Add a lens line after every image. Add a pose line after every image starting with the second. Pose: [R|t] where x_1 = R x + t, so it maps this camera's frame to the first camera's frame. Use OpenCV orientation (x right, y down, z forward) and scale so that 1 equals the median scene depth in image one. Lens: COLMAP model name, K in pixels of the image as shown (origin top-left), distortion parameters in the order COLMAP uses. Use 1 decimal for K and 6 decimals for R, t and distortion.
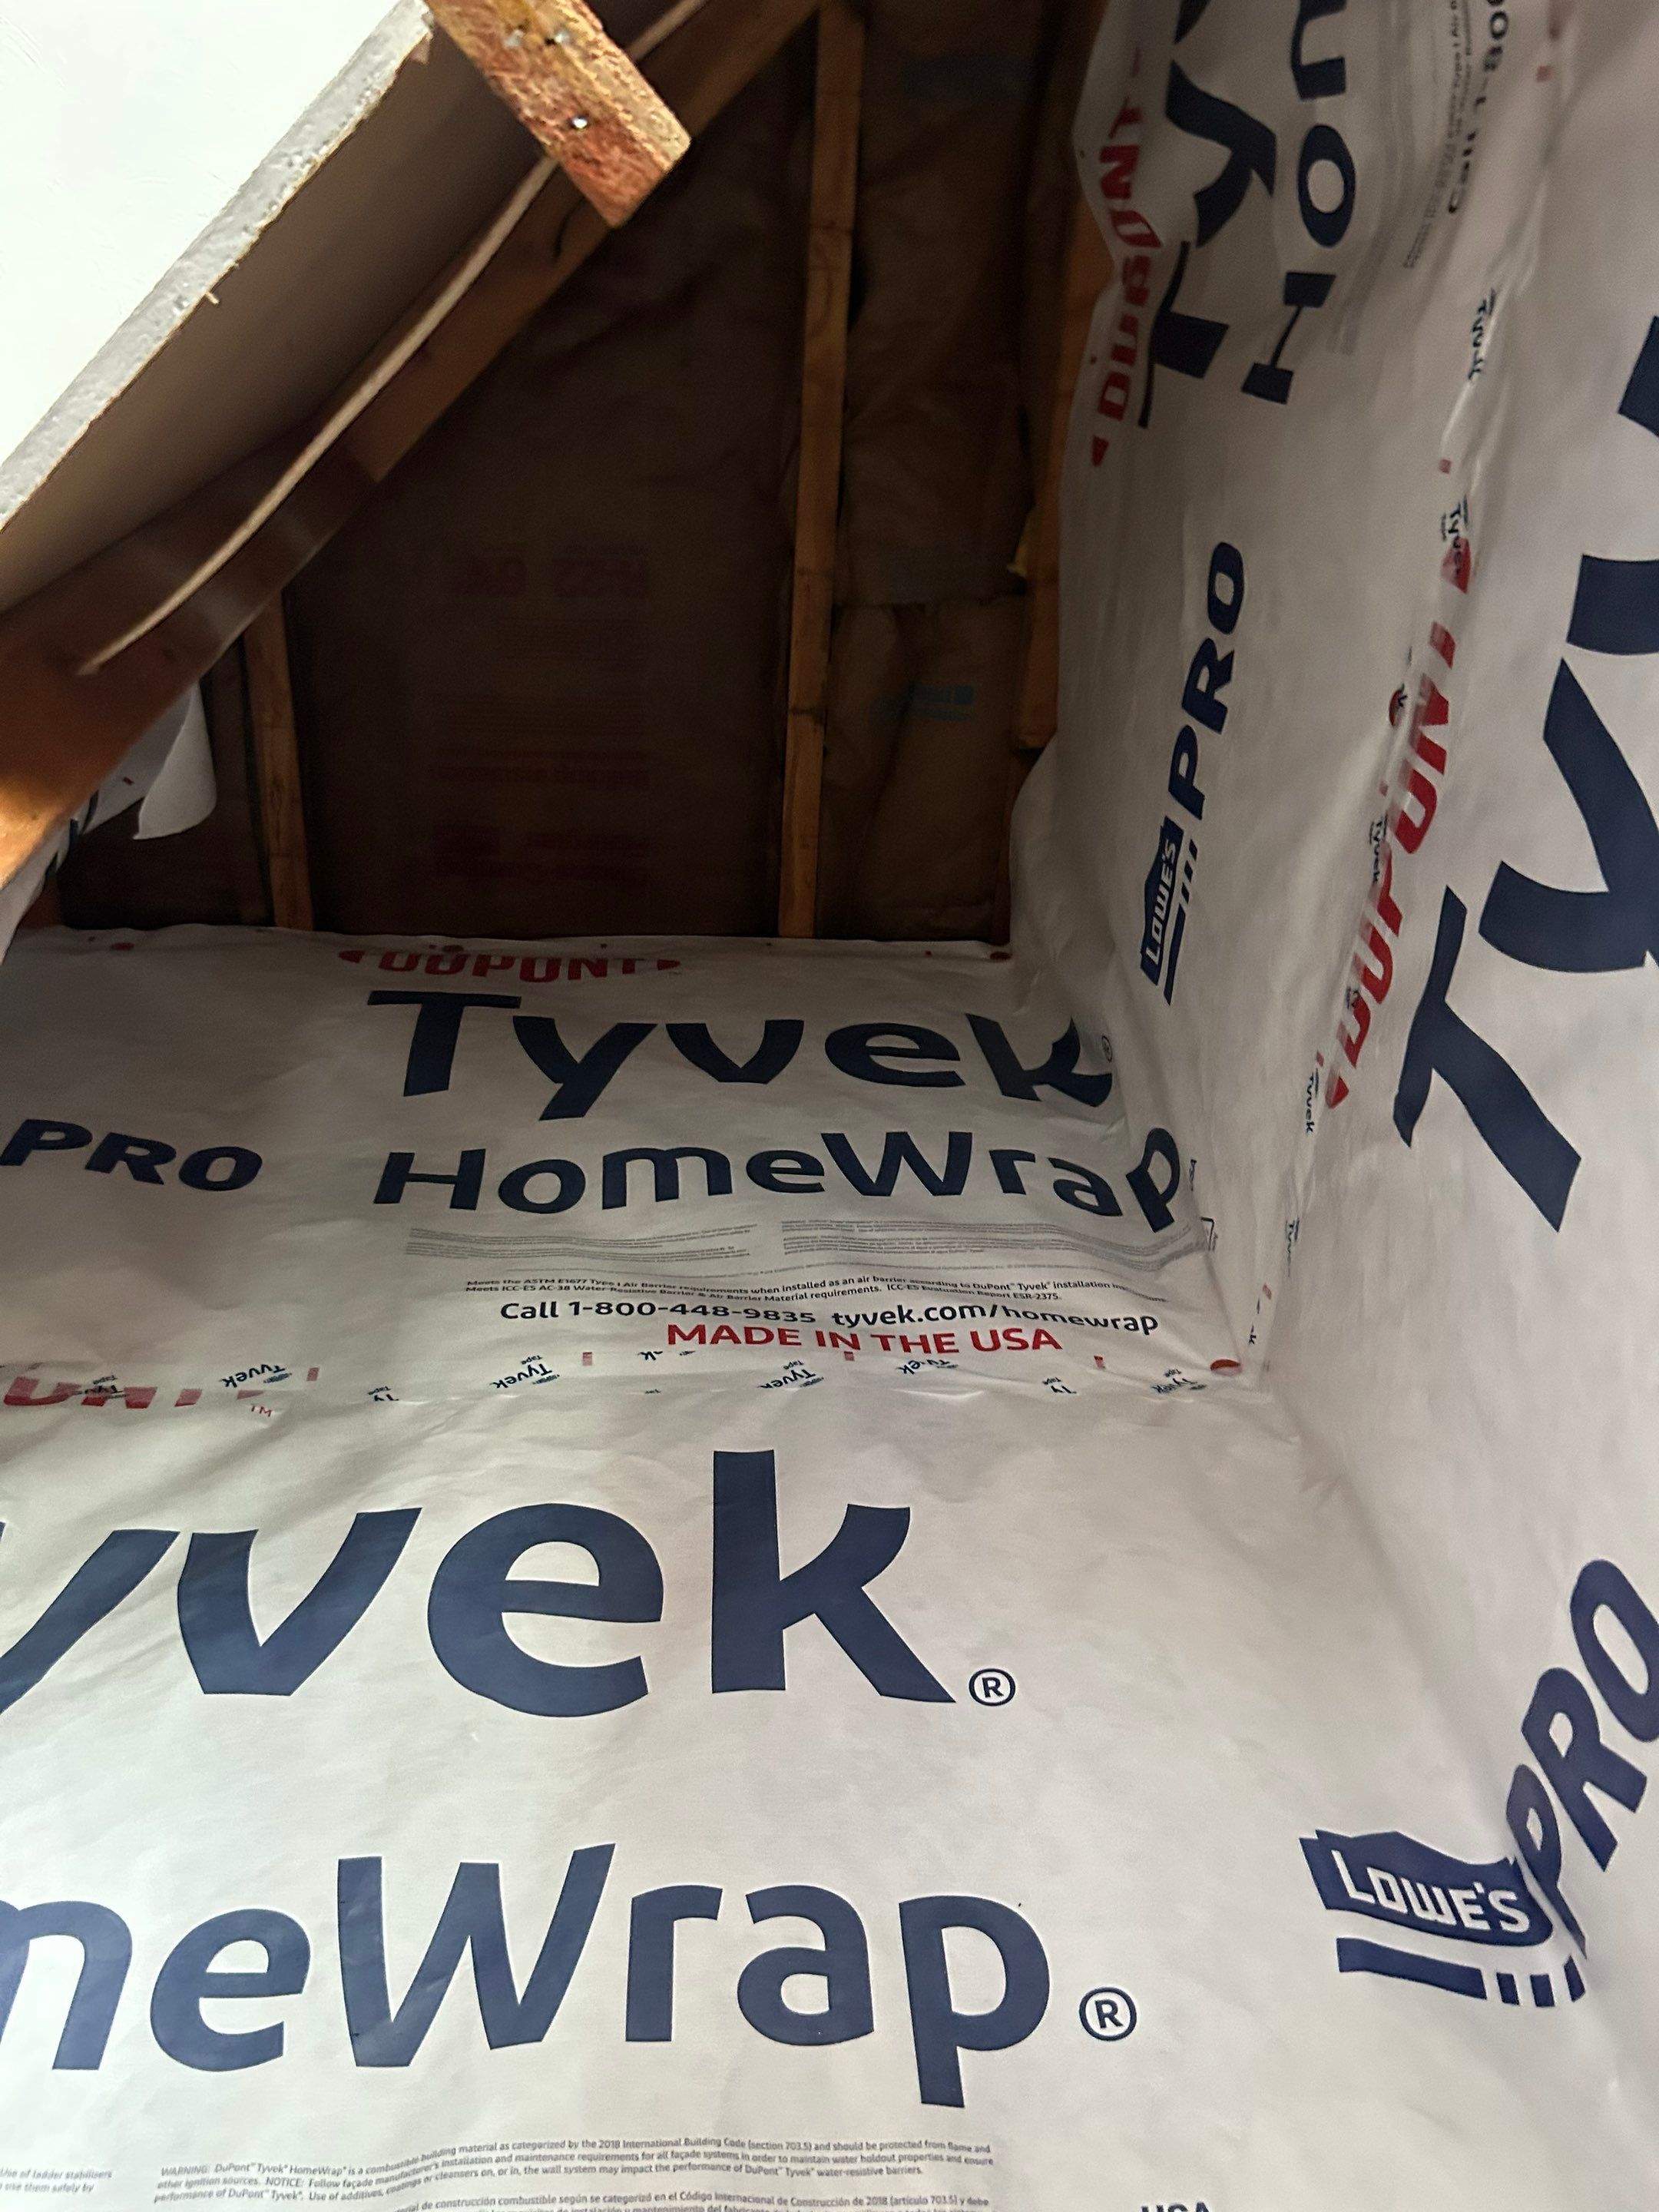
lens RADIAL K [[1719.0, 0, 838.9], [0, 1719.0, 1098.9], [0, 0, 1]] dist [0.066605, -0.055748]
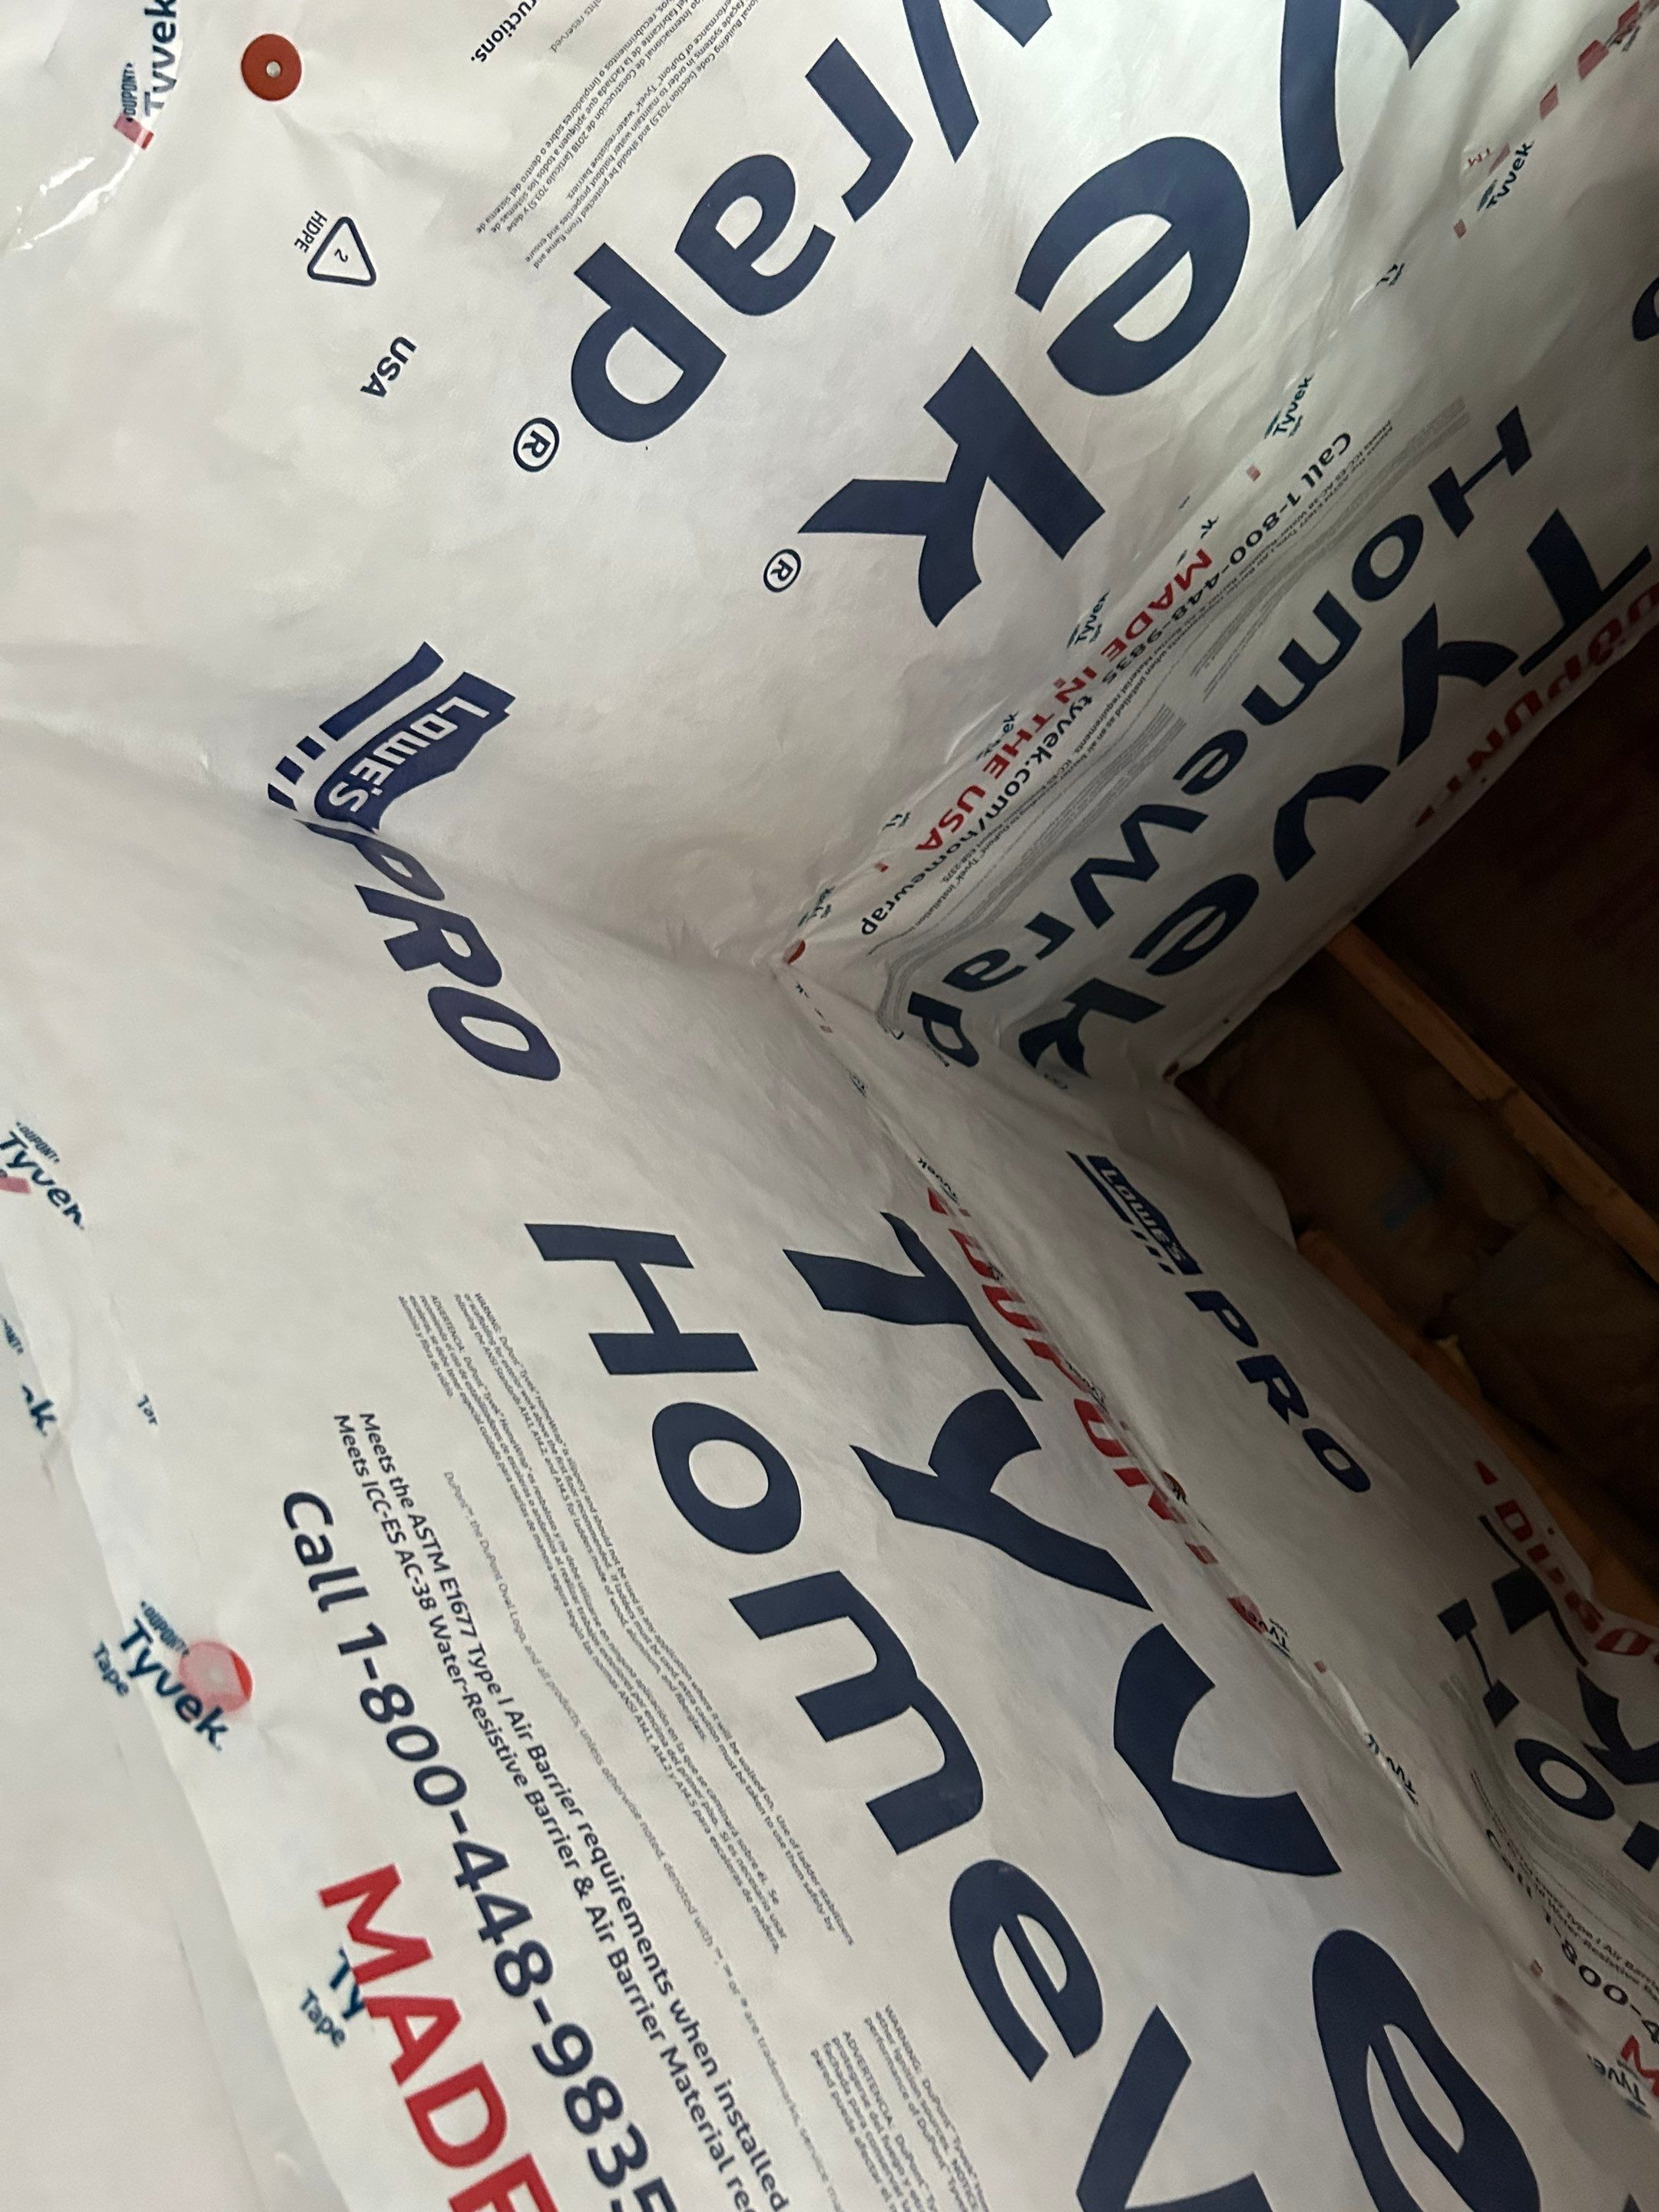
lens RADIAL K [[1719.0, 0, 818.1], [0, 1719.0, 1112.2], [0, 0, 1]] dist [0.066605, -0.055748]
pose [[-0.670773, 0.713429, 0.202688, 0.077073], [-0.727861, -0.685708, 0.004807, 0.079033], [0.142415, -0.144304, 0.979232, -0.043387]]
